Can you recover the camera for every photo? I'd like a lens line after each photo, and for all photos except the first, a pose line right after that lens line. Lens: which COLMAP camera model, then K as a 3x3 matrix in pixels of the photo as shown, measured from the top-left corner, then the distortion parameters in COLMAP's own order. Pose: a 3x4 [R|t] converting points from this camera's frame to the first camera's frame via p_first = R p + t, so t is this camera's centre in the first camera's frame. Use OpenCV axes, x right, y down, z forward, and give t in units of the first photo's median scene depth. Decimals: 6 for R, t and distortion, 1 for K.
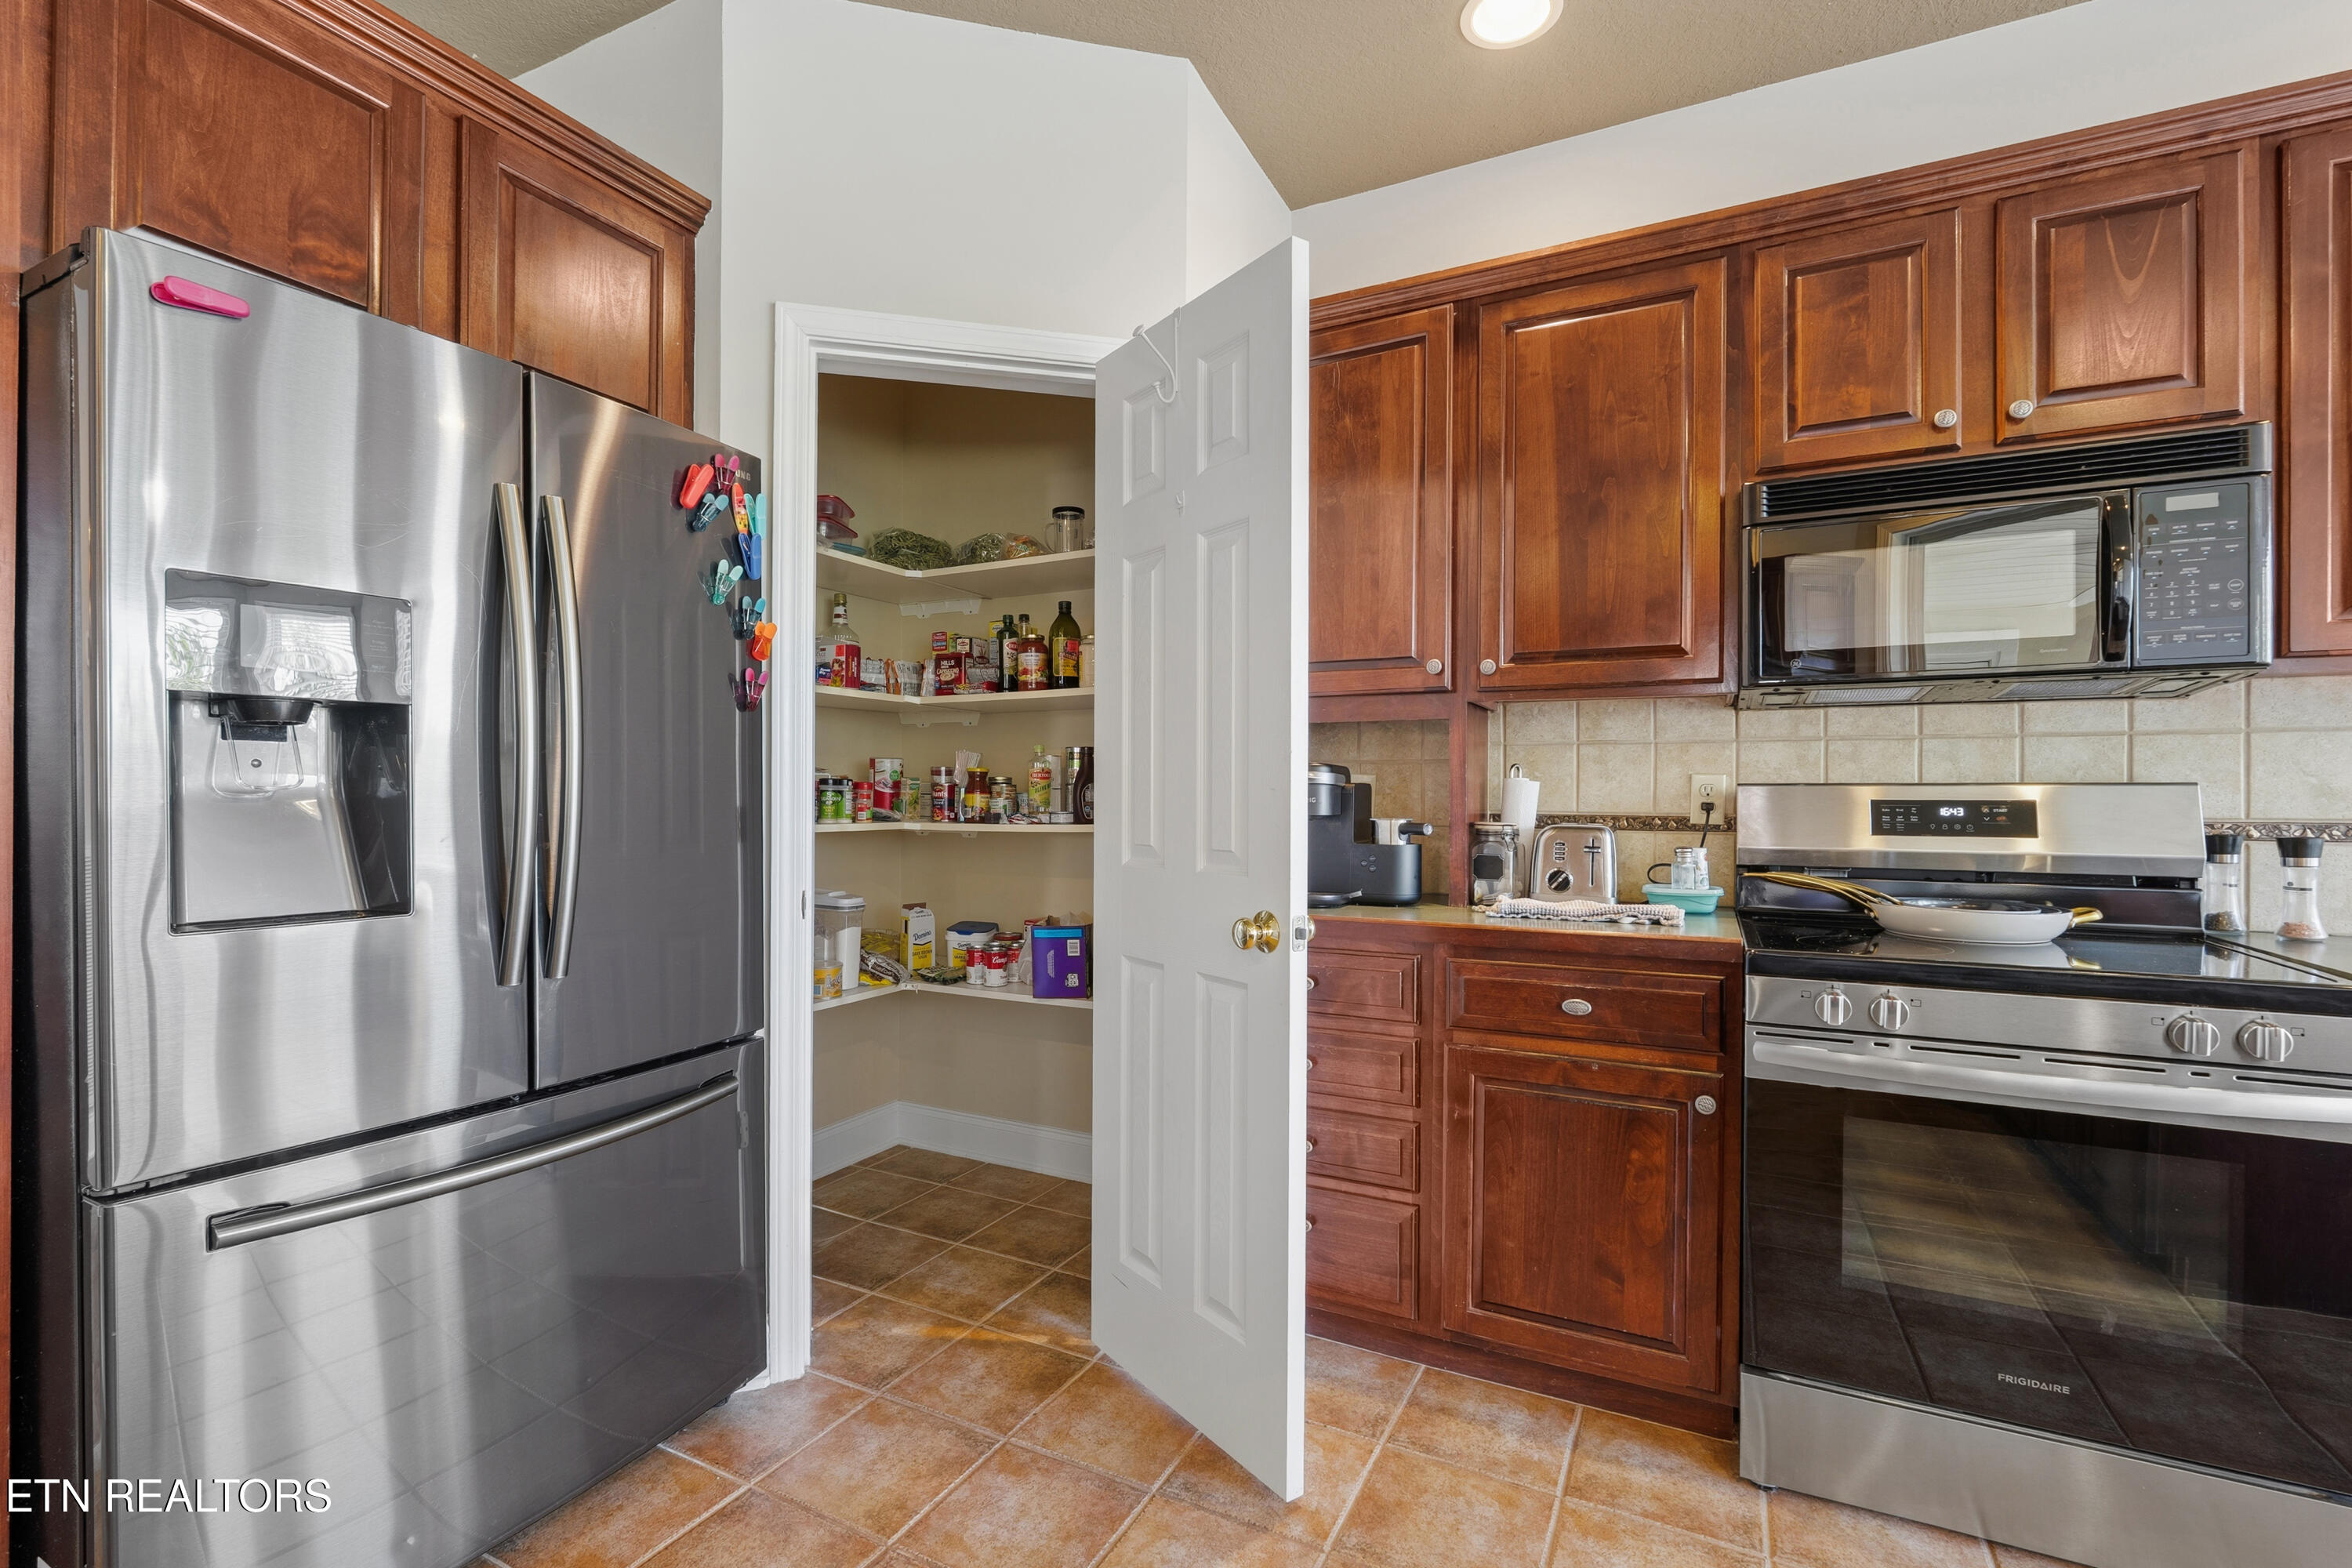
lens RADIAL K [[1040.2, 0, 1187.8], [0, 1040.2, 790.1], [0, 0, 1]] dist [-0.003286, 0.000086]
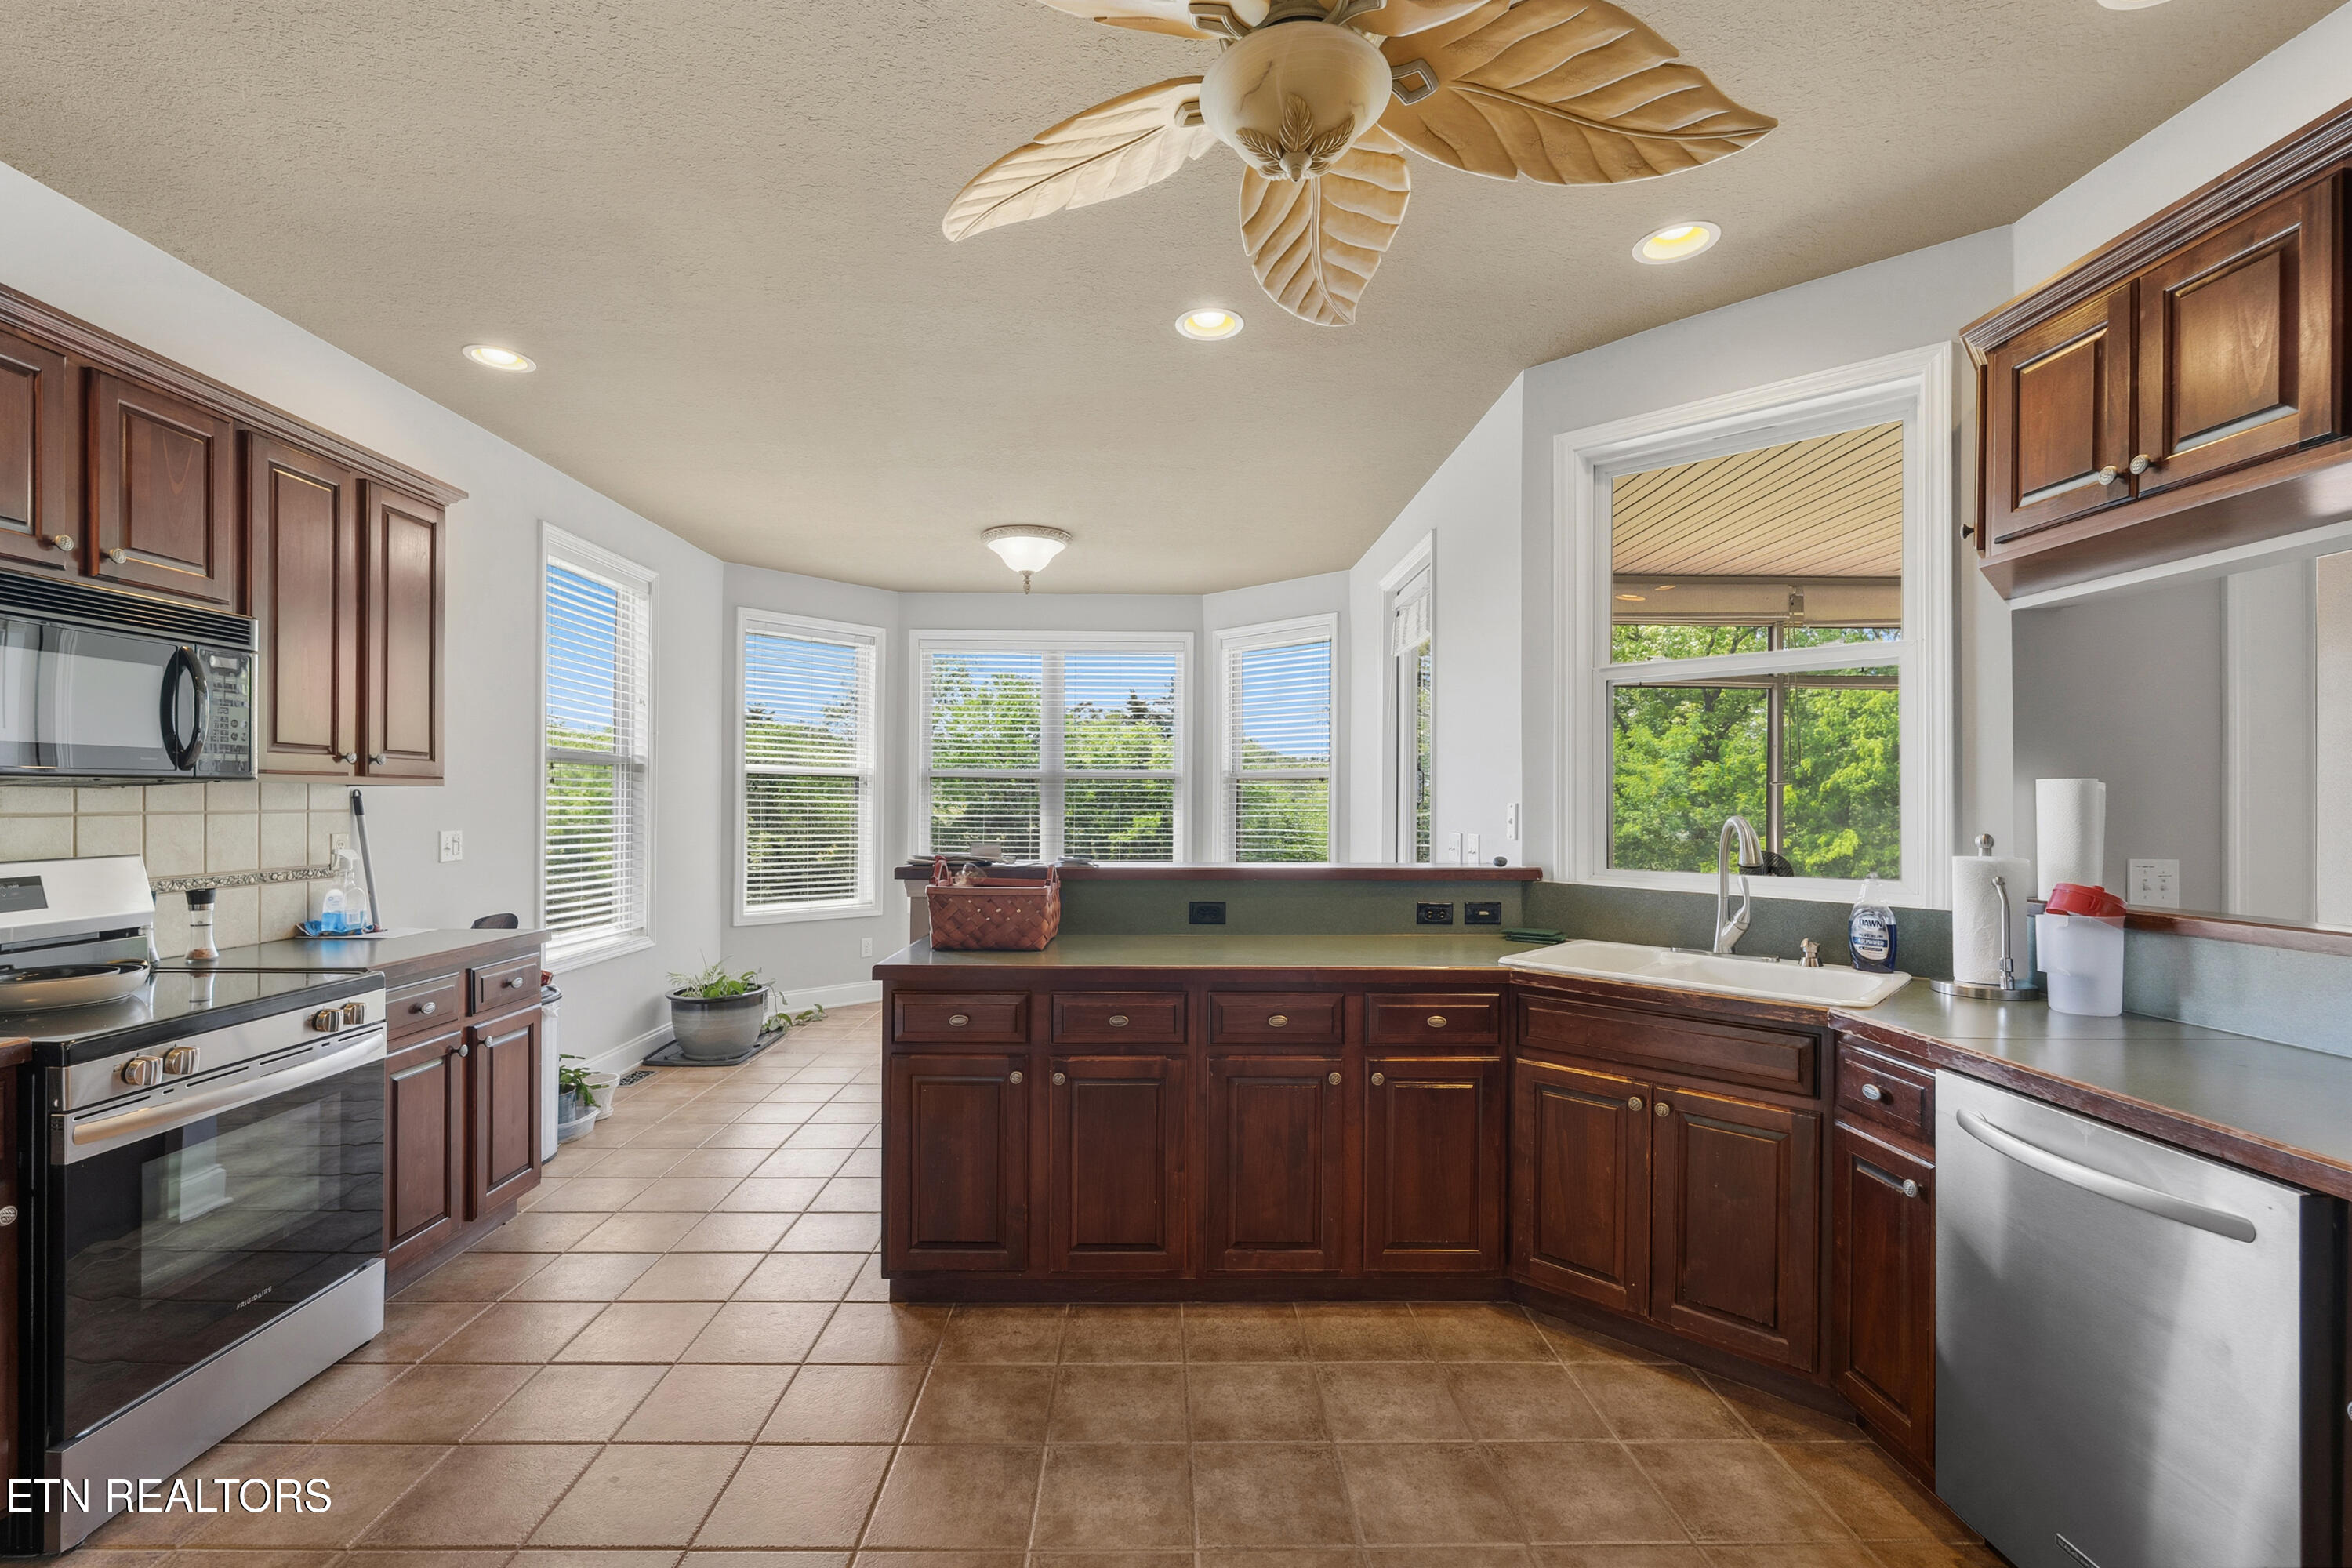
lens RADIAL K [[1040.2, 0, 1173.1], [0, 1040.2, 798.3], [0, 0, 1]] dist [-0.003286, 0.000086]
pose [[-0.474401, -0.005697, 0.880290, -0.858248], [-0.003965, 0.999983, 0.004335, -0.094830], [-0.880300, -0.001433, -0.474416, 0.493985]]
